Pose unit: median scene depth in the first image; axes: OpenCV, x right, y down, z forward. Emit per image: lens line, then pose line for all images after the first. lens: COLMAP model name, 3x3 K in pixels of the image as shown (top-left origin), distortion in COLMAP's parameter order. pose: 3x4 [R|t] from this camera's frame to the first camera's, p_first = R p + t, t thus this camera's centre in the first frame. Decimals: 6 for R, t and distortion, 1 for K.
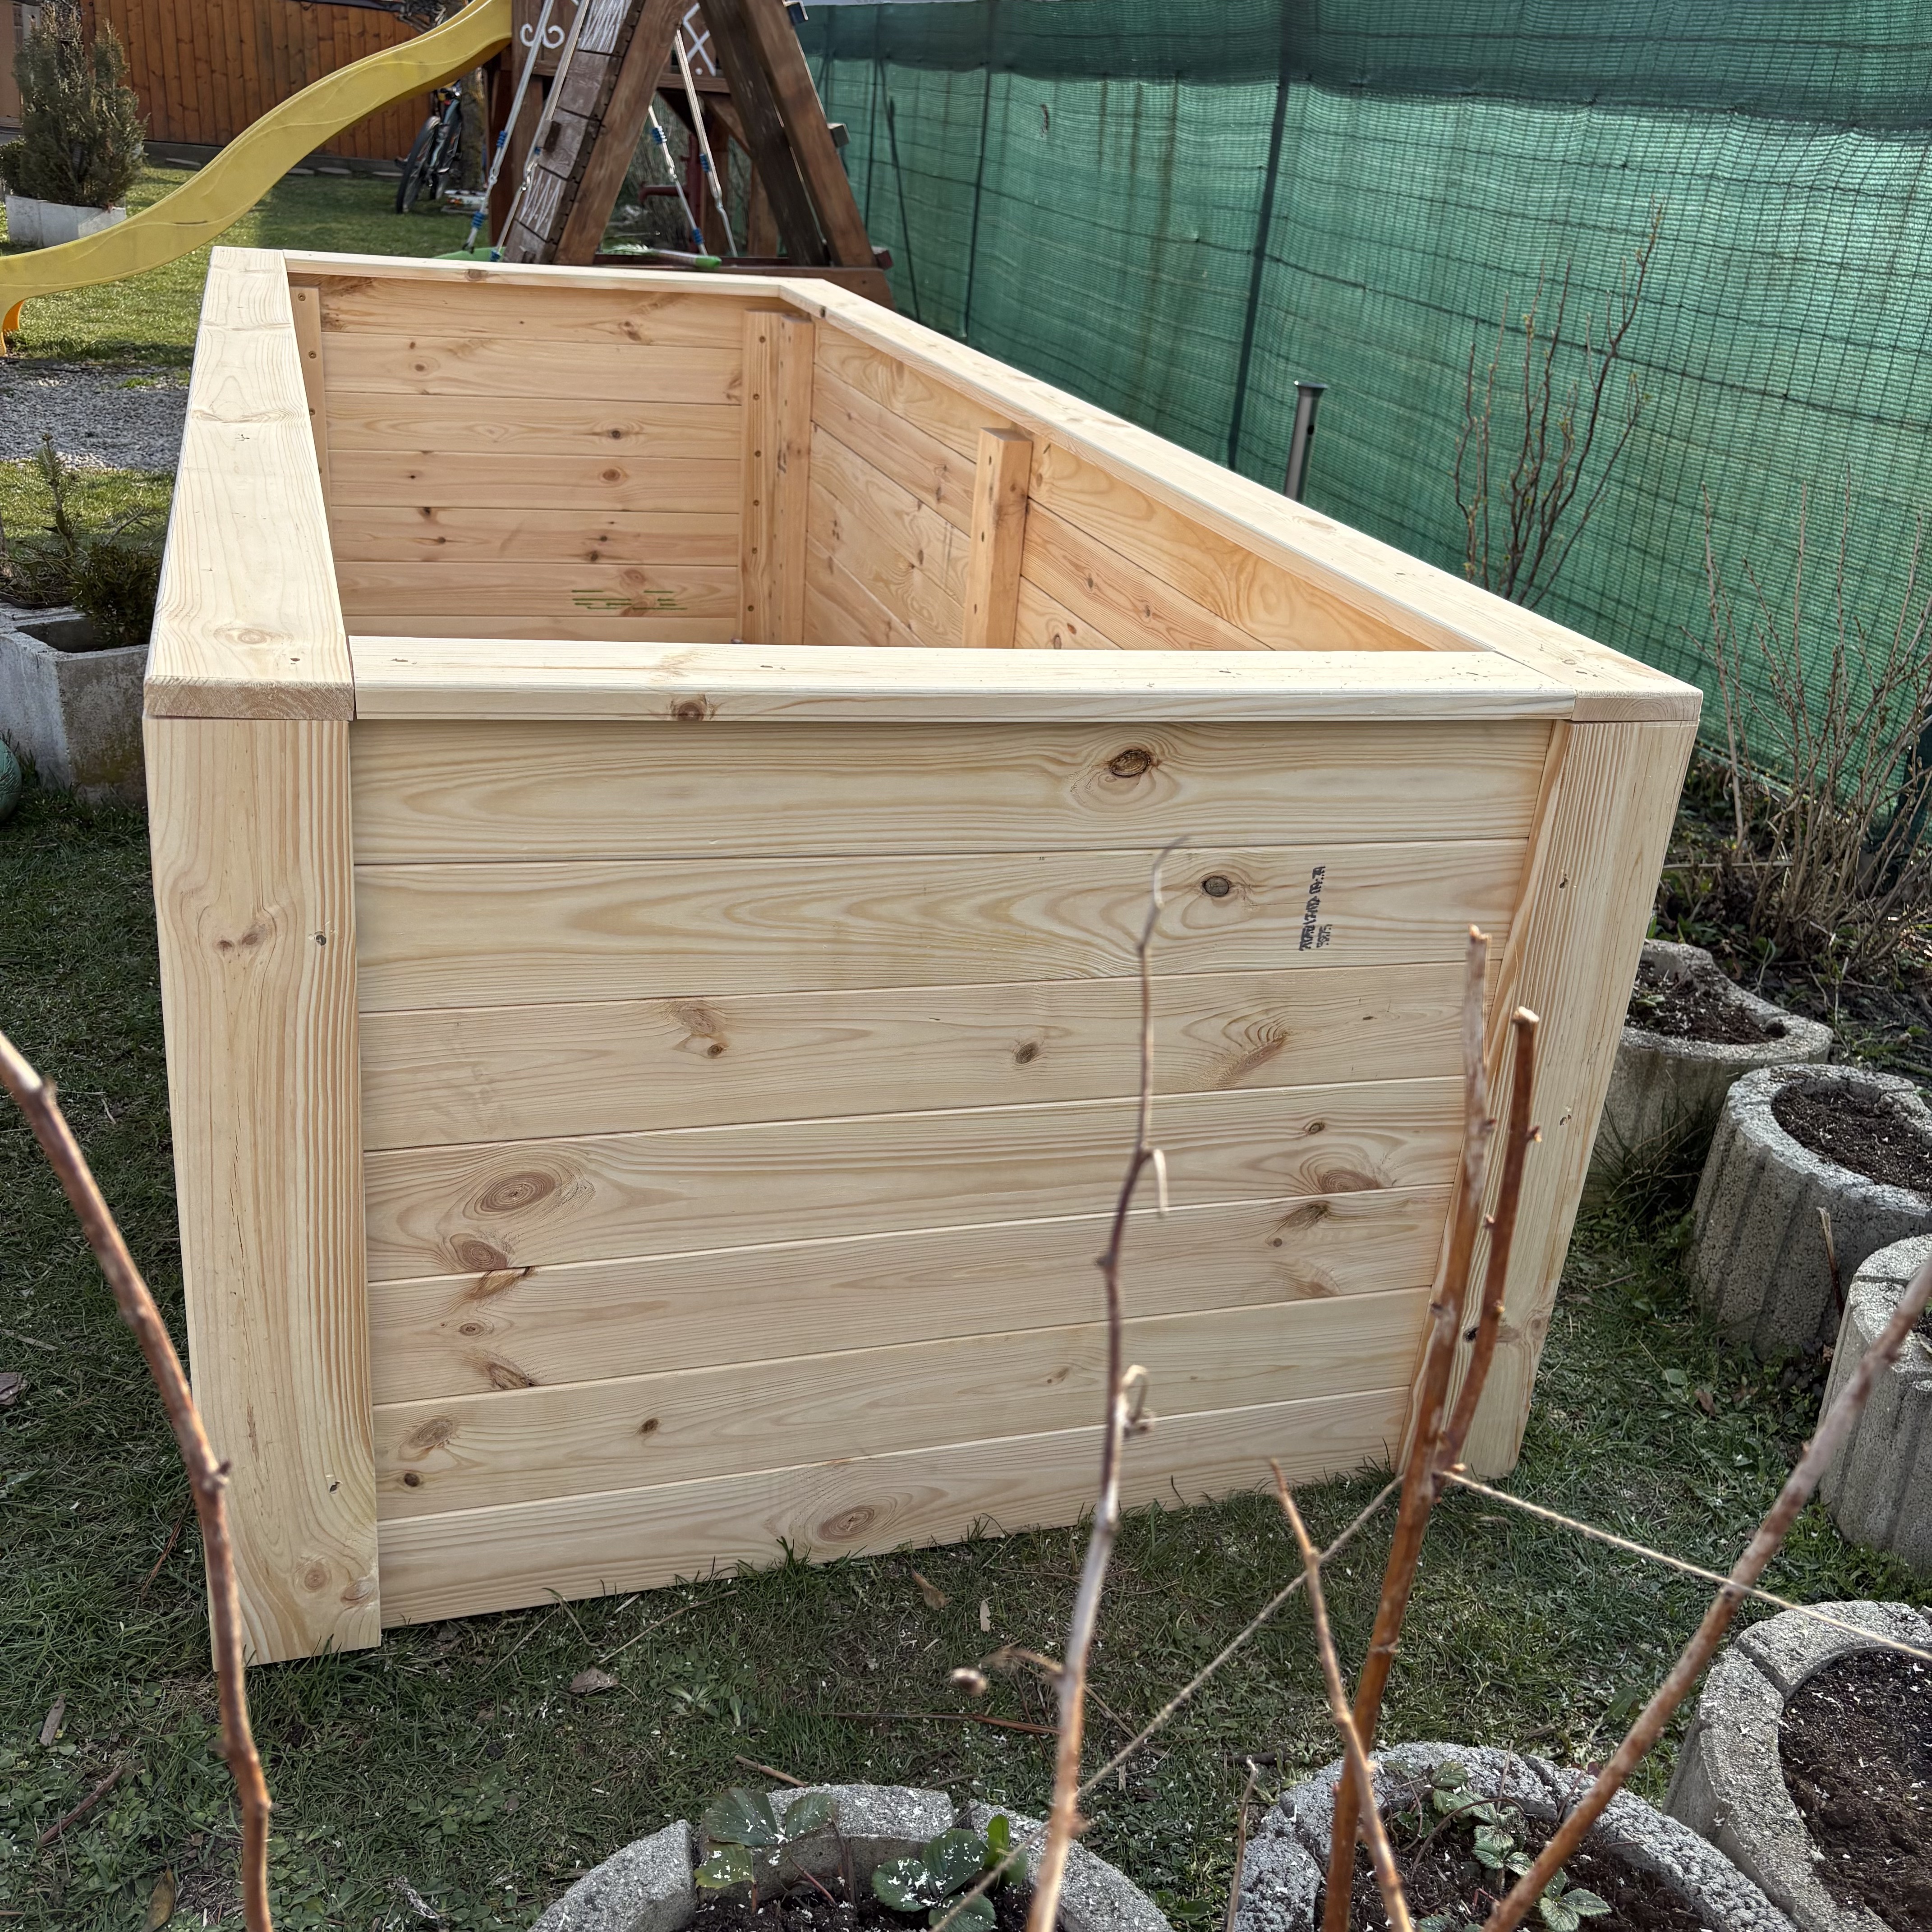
lens RADIAL K [[1959.3, 0, 972.0], [0, 1959.3, 959.2], [0, 0, 1]] dist [0.038116, -0.014124]
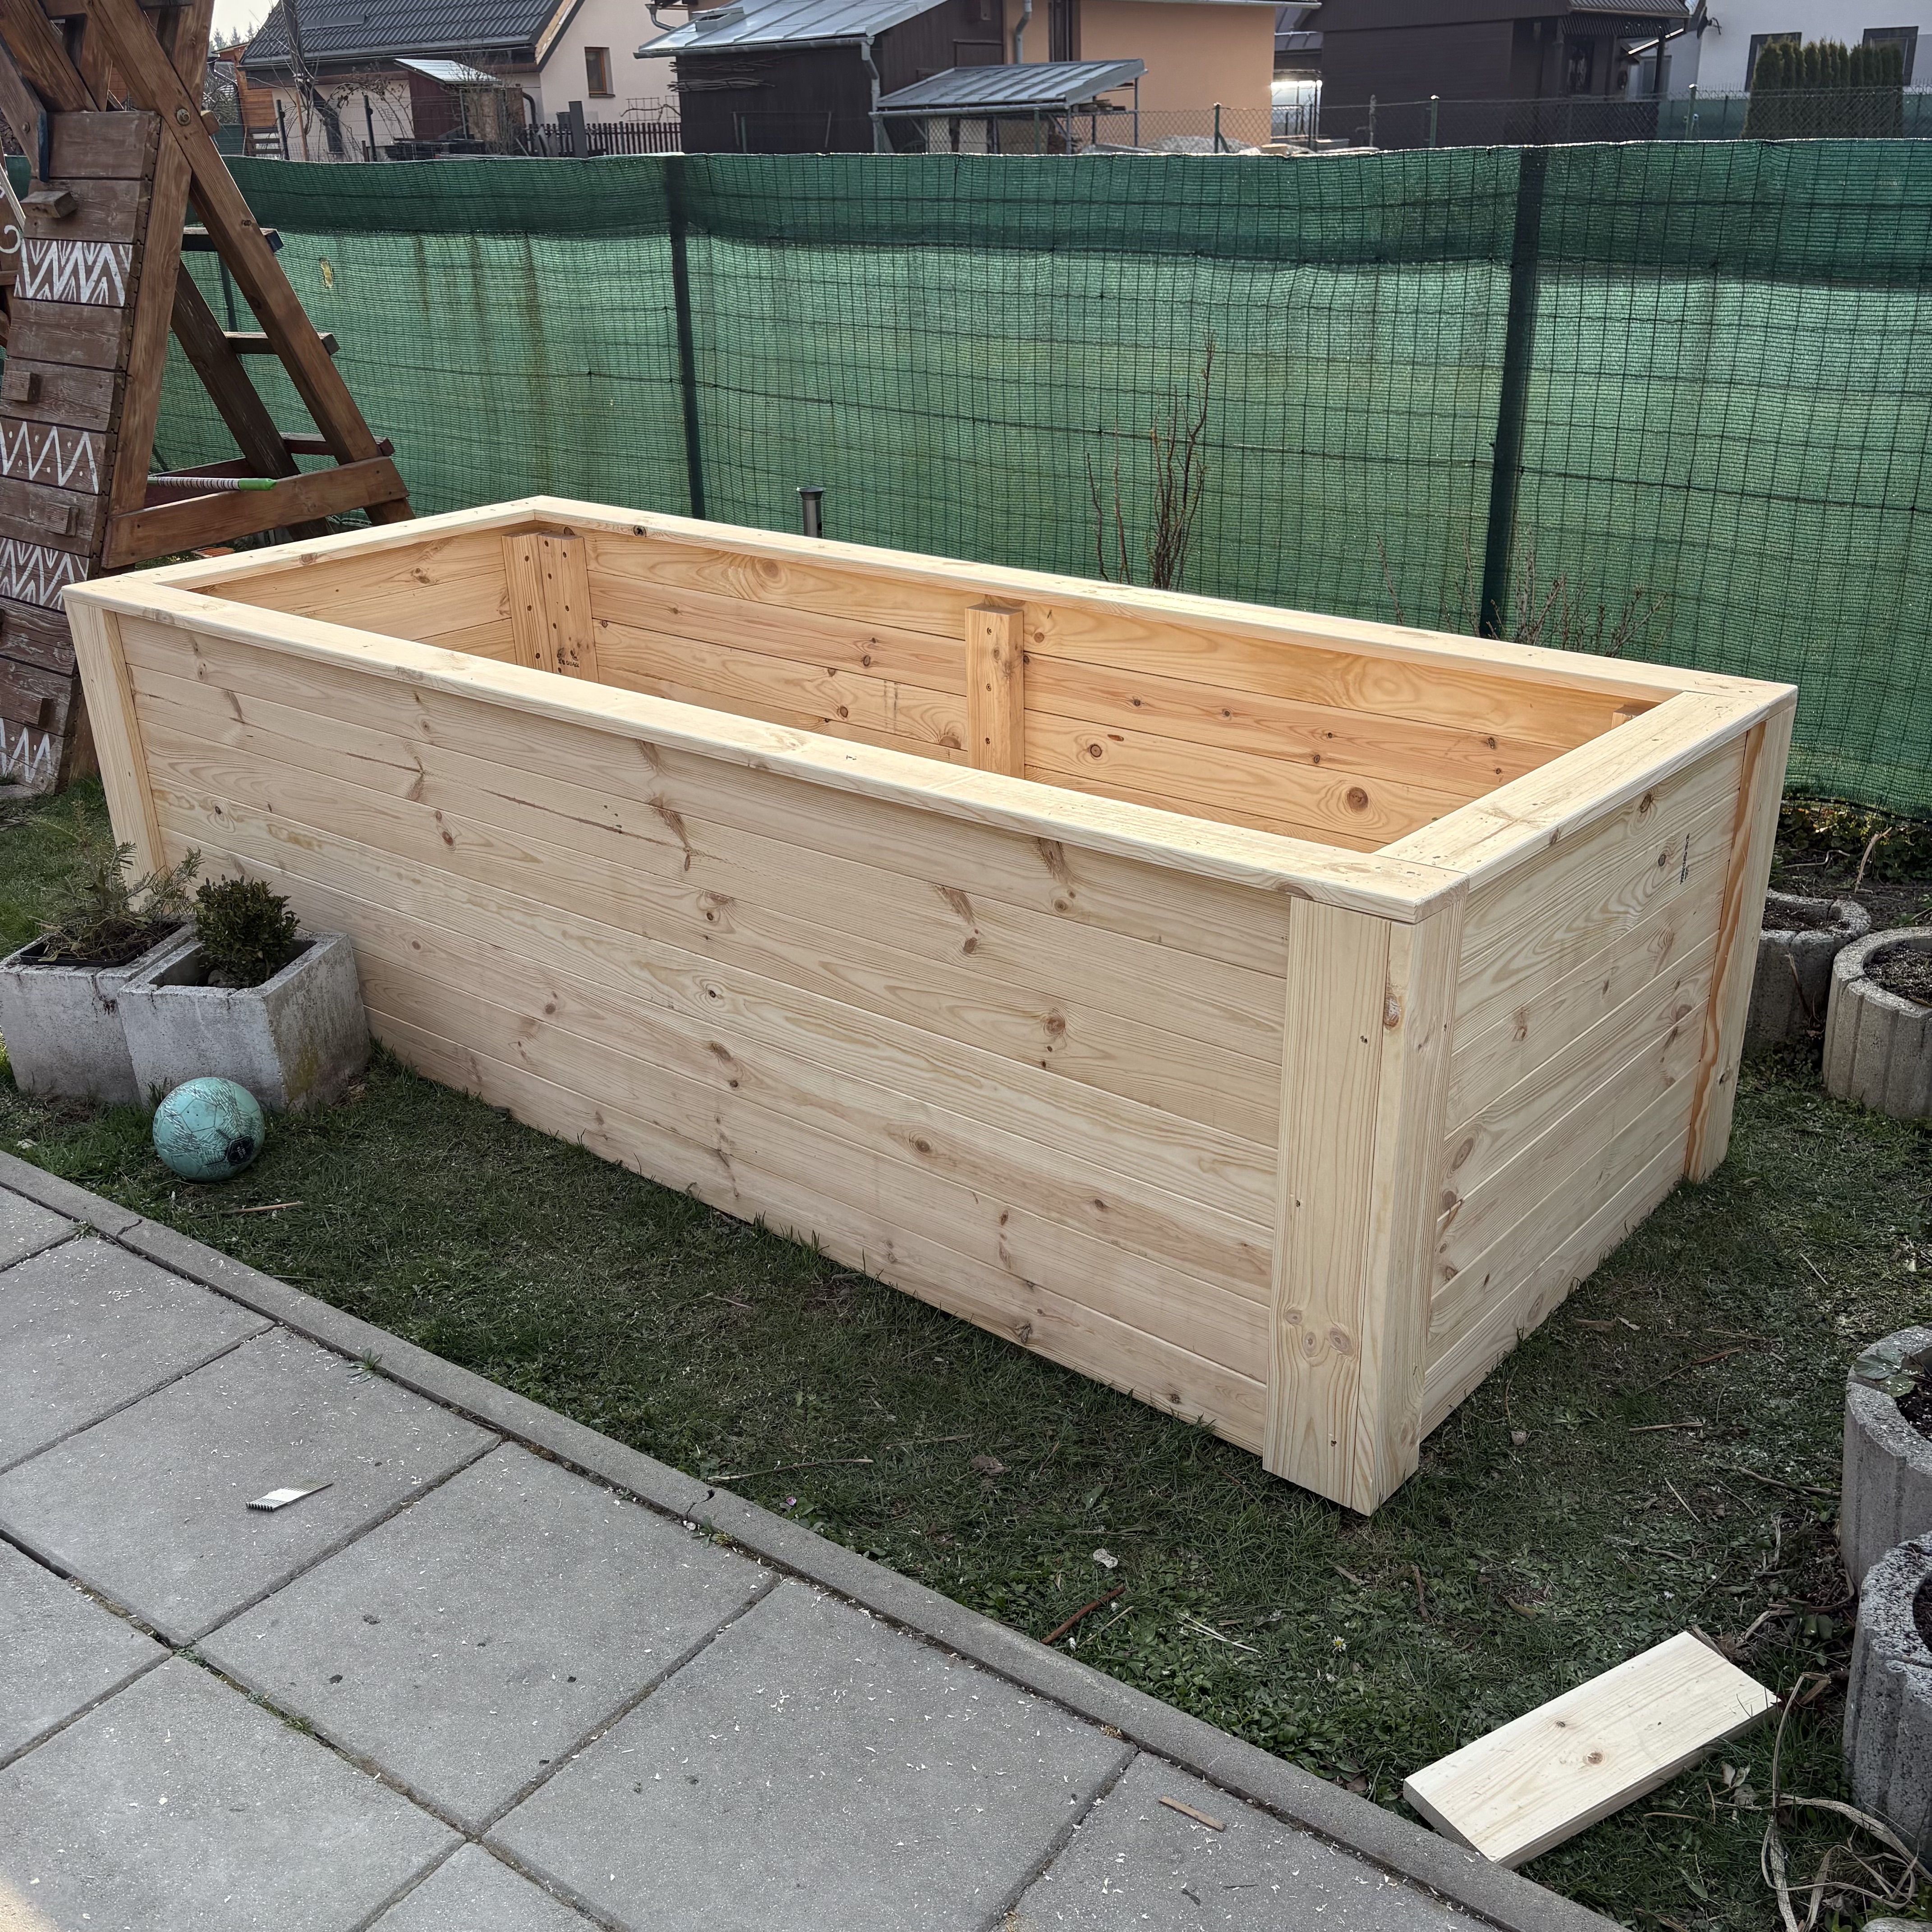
lens RADIAL K [[1943.7, 0, 949.9], [0, 1943.7, 981.8], [0, 0, 1]] dist [0.096542, -0.230773]
pose [[0.849275, -0.301871, 0.433136, -0.964805], [0.296762, 0.951488, 0.081253, -0.212974], [-0.436652, 0.059532, 0.897659, -0.220063]]
